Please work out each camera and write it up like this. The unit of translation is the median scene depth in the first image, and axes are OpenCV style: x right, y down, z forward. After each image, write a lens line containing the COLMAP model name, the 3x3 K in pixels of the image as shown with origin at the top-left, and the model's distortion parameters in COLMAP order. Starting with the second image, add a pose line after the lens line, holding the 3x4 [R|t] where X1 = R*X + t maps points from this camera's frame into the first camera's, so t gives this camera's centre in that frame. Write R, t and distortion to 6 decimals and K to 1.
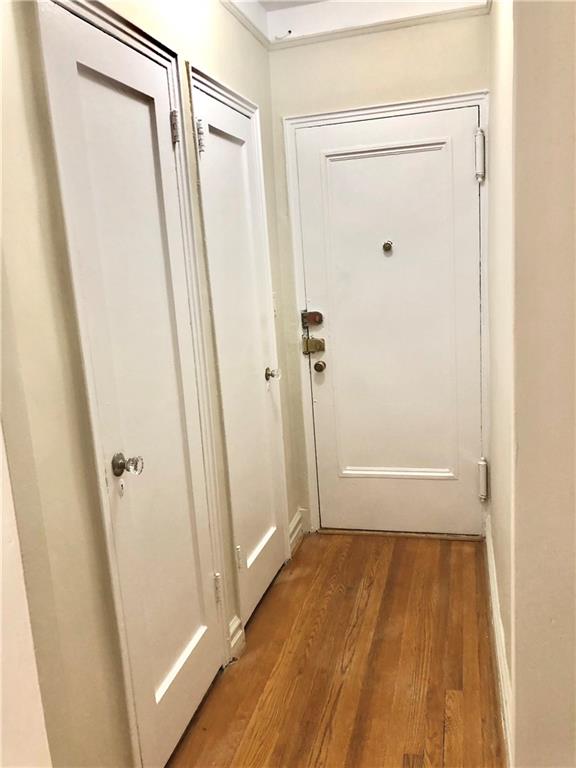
lens RADIAL K [[631.6, 0, 288.0], [0, 631.6, 384.0], [0, 0, 1]] dist [0.002338, 0.011567]
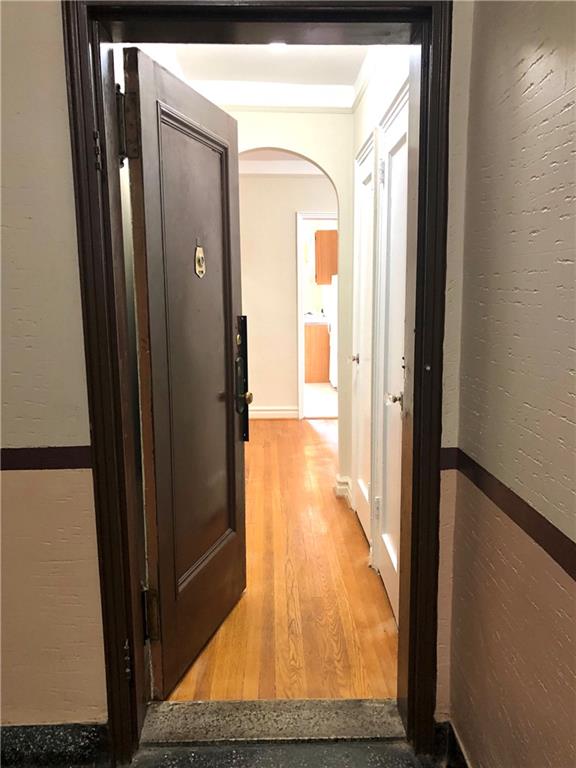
lens RADIAL K [[631.6, 0, 288.0], [0, 631.6, 384.0], [0, 0, 1]] dist [0.002338, 0.011567]
pose [[-0.954249, 0.119718, -0.273999, 0.344234], [0.012441, 0.931453, 0.363648, -0.344326], [0.298753, 0.343602, -0.890328, 1.700499]]
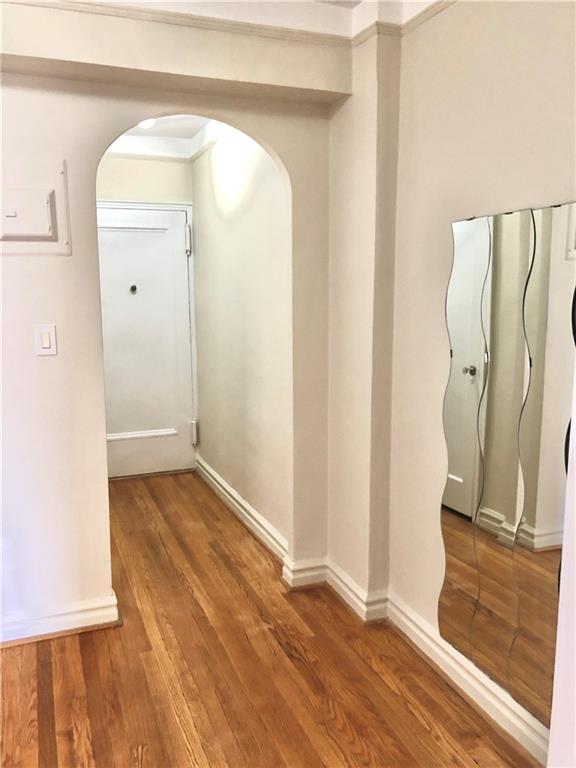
lens RADIAL K [[631.6, 0, 288.0], [0, 631.6, 384.0], [0, 0, 1]] dist [0.002338, 0.011567]
pose [[0.799655, -0.025248, 0.599928, -0.520066], [0.072091, 0.995926, -0.054178, 0.144234], [-0.596116, 0.086573, 0.798217, -0.504800]]
